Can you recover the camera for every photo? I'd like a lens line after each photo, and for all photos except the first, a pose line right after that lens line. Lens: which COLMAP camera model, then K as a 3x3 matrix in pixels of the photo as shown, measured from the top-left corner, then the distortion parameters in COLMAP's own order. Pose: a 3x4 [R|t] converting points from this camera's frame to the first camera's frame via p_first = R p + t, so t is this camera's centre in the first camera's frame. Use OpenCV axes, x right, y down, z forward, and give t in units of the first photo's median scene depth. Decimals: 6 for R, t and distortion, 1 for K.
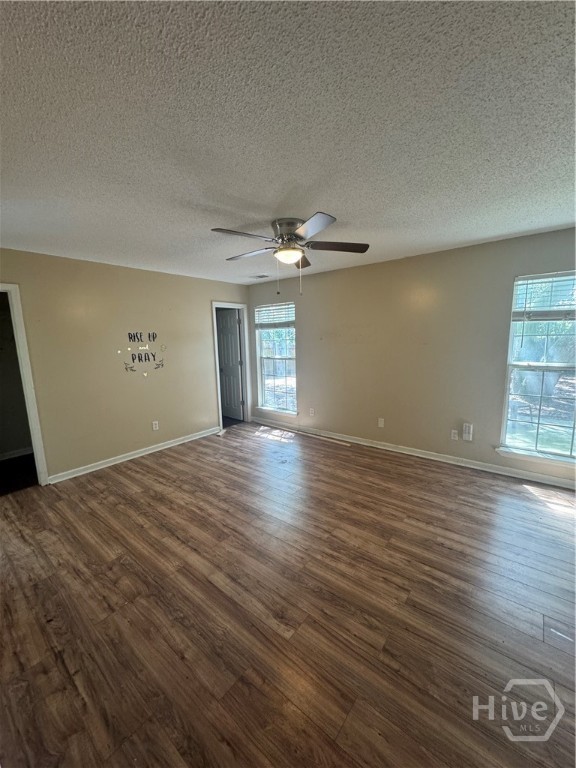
lens RADIAL K [[307.2, 0, 288.5], [0, 307.2, 385.5], [0, 0, 1]] dist [-0.002795, 0.000096]
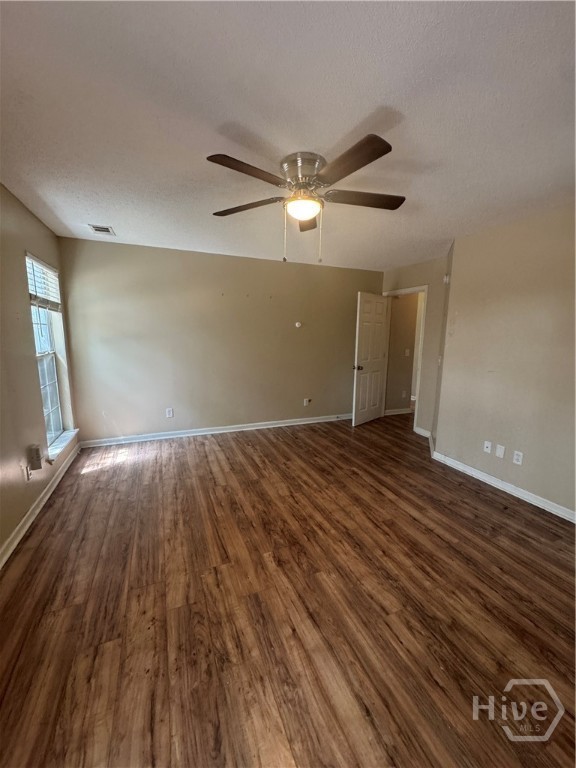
lens RADIAL K [[307.2, 0, 287.8], [0, 307.2, 383.2], [0, 0, 1]] dist [-0.002795, 0.000096]
pose [[-0.879564, -0.064316, 0.471413, -0.362651], [0.082593, 0.955138, 0.284413, -0.239991], [-0.468556, 0.289095, -0.834793, 1.838594]]
